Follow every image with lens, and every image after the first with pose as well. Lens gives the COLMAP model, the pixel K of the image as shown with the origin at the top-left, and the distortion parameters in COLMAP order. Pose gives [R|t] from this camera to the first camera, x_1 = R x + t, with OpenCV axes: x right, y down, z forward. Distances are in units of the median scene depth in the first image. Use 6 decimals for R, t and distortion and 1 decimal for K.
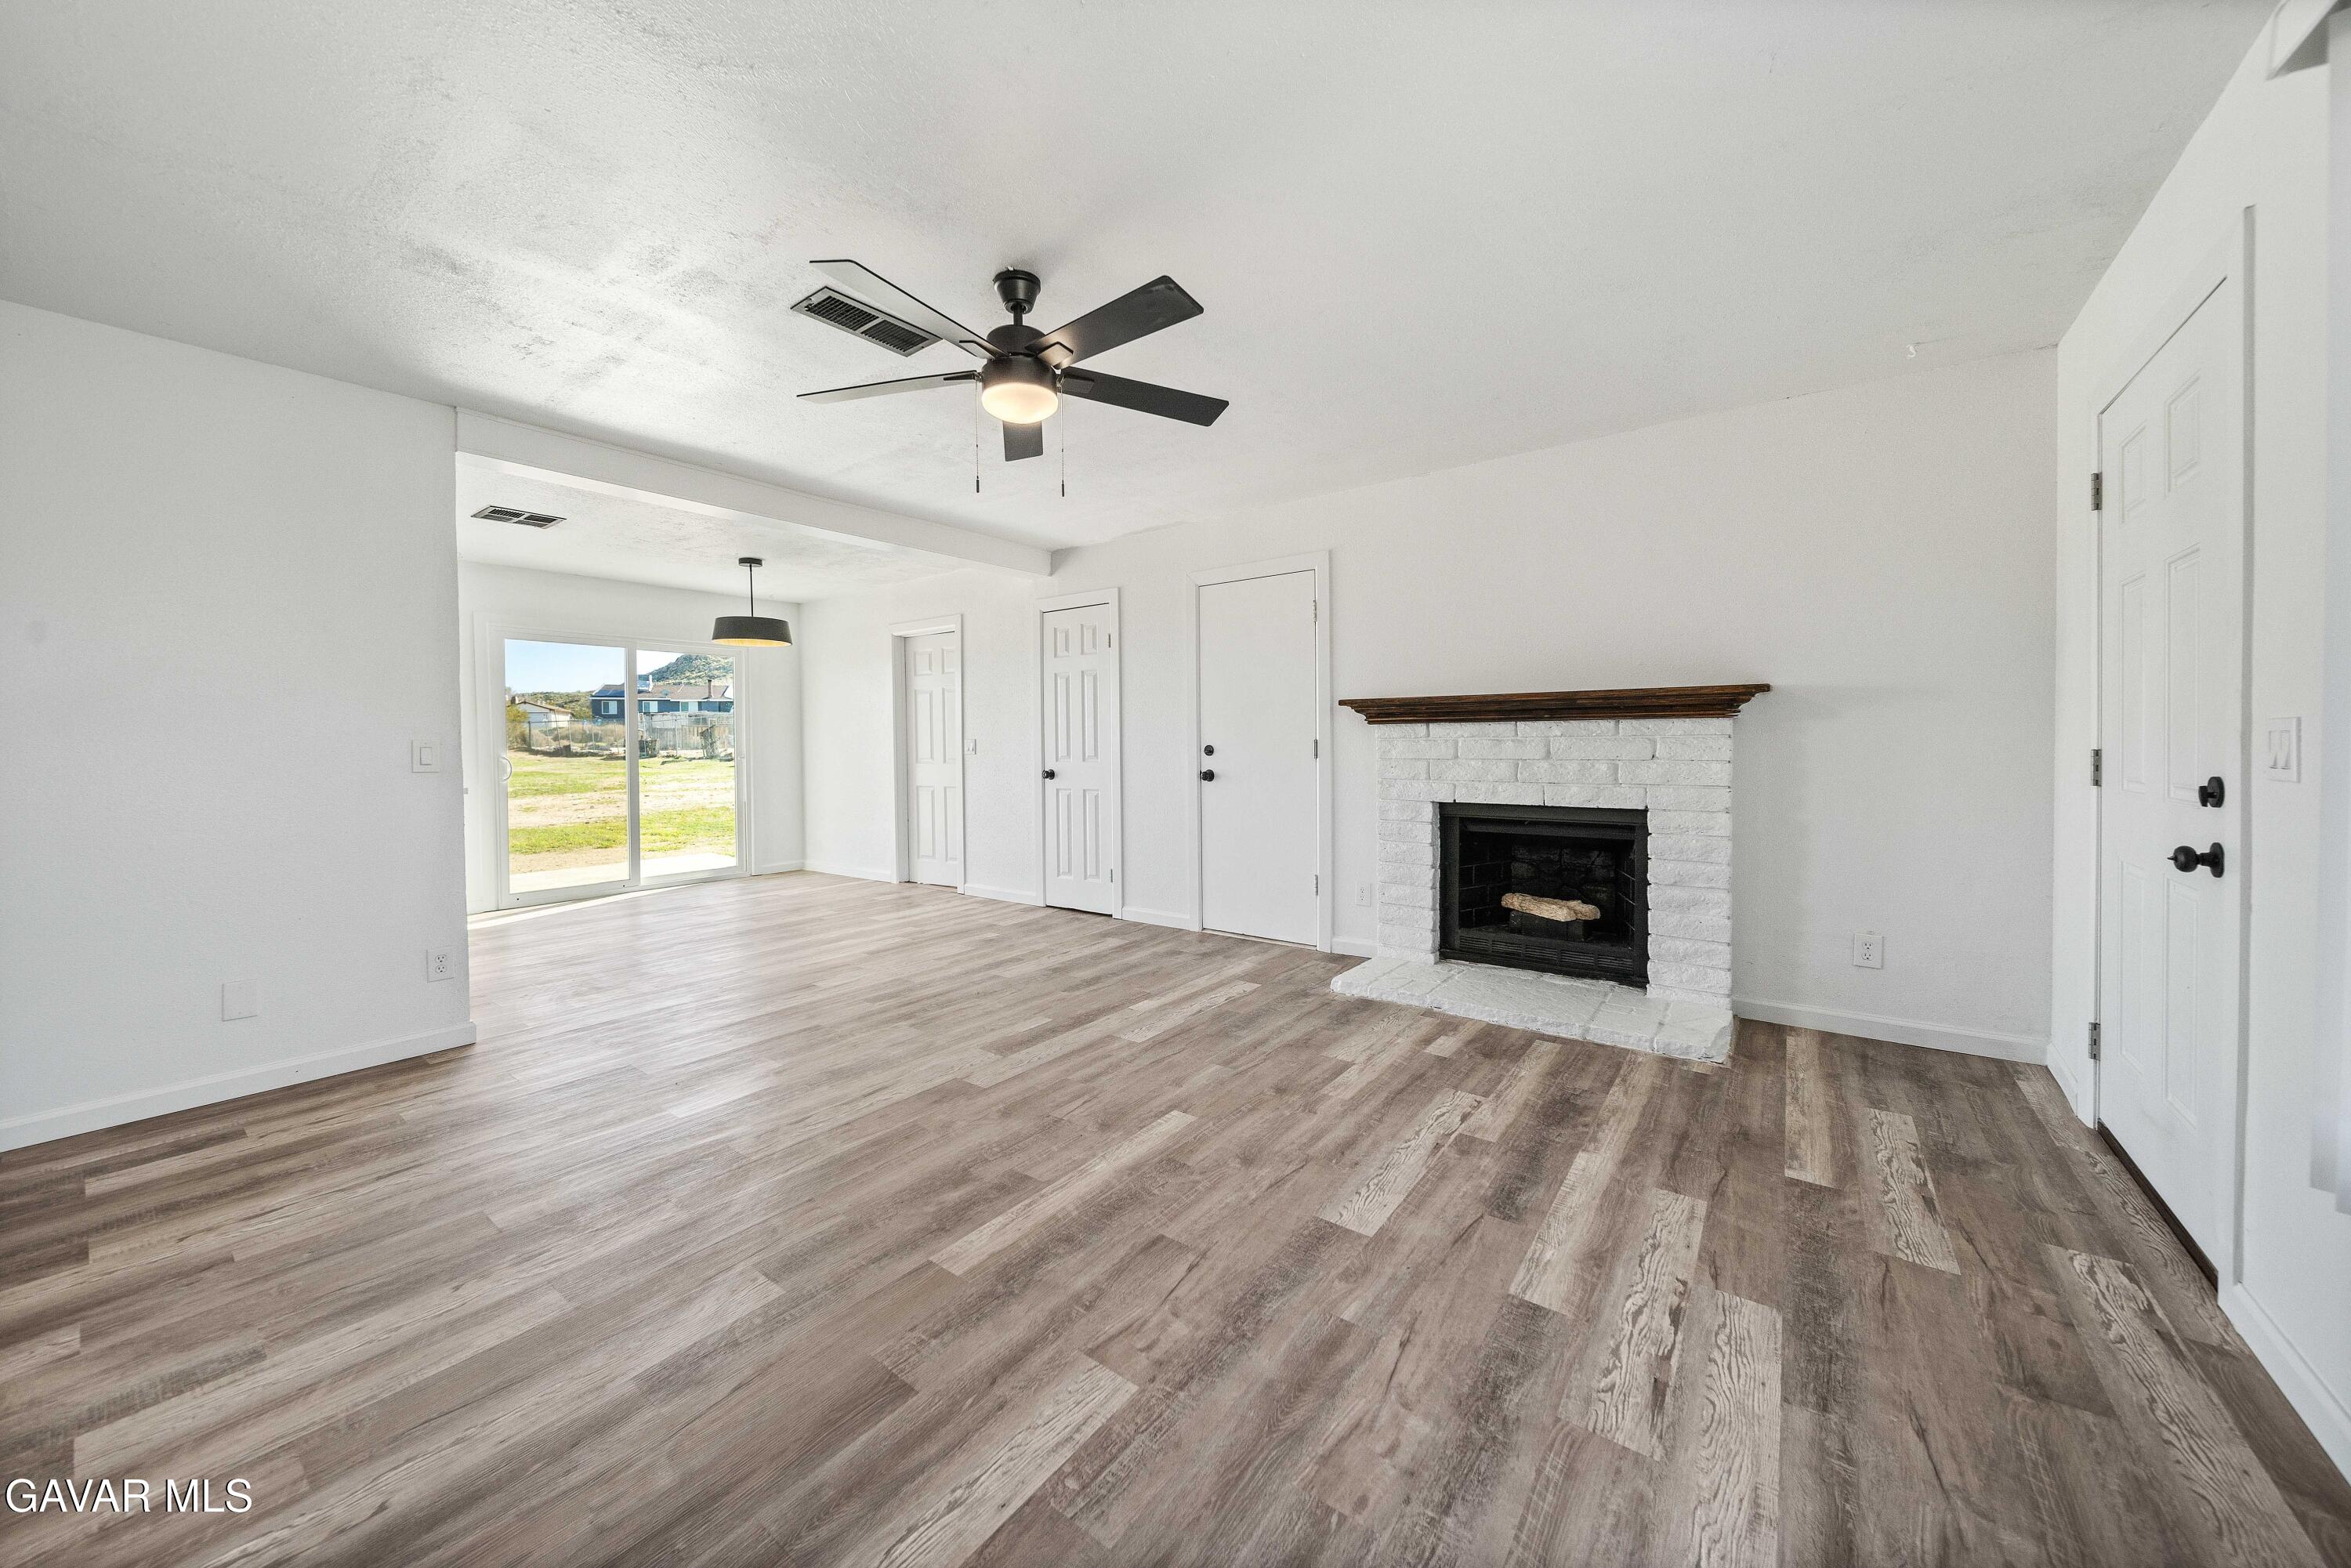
lens RADIAL K [[833.1, 0, 1174.8], [0, 833.1, 763.1], [0, 0, 1]] dist [-0.001680, -0.001251]
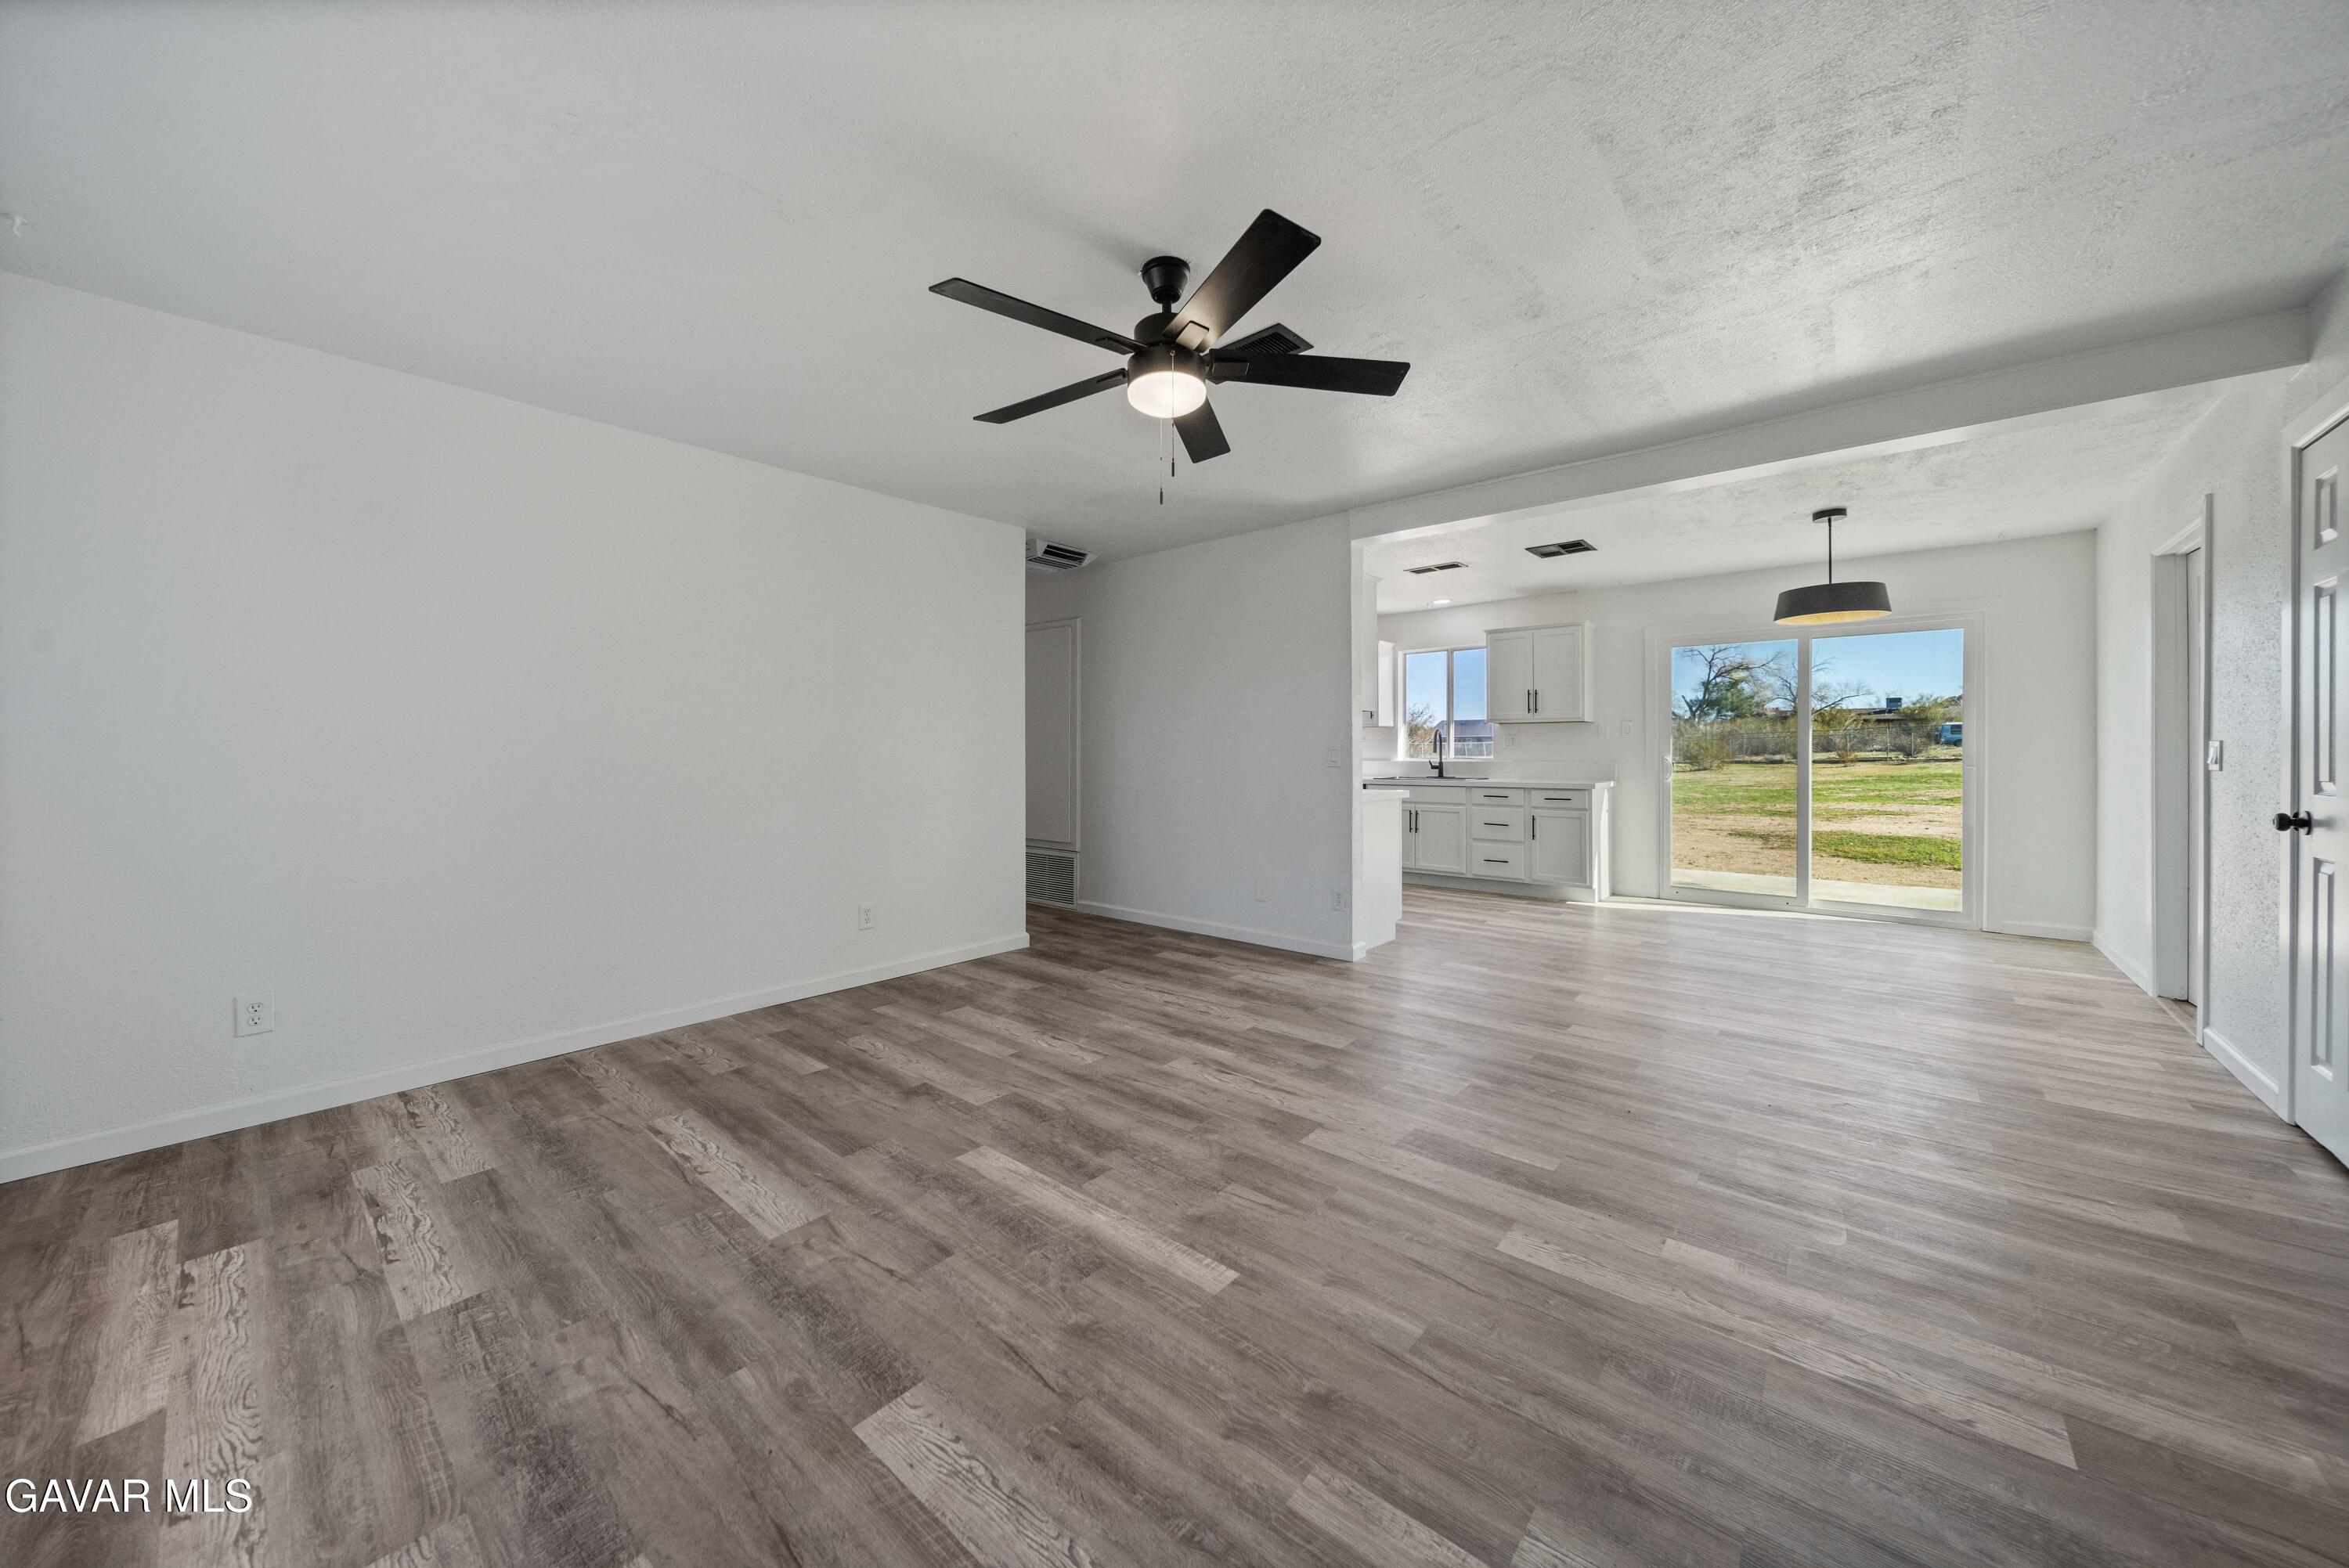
lens RADIAL K [[832.3, 0, 1170.6], [0, 832.3, 748.0], [0, 0, 1]] dist [-0.001680, -0.001251]
pose [[-0.072350, 0.007640, -0.997350, 0.824284], [-0.023314, 0.999684, 0.009349, -0.038291], [0.997107, 0.023928, -0.072149, 1.154698]]
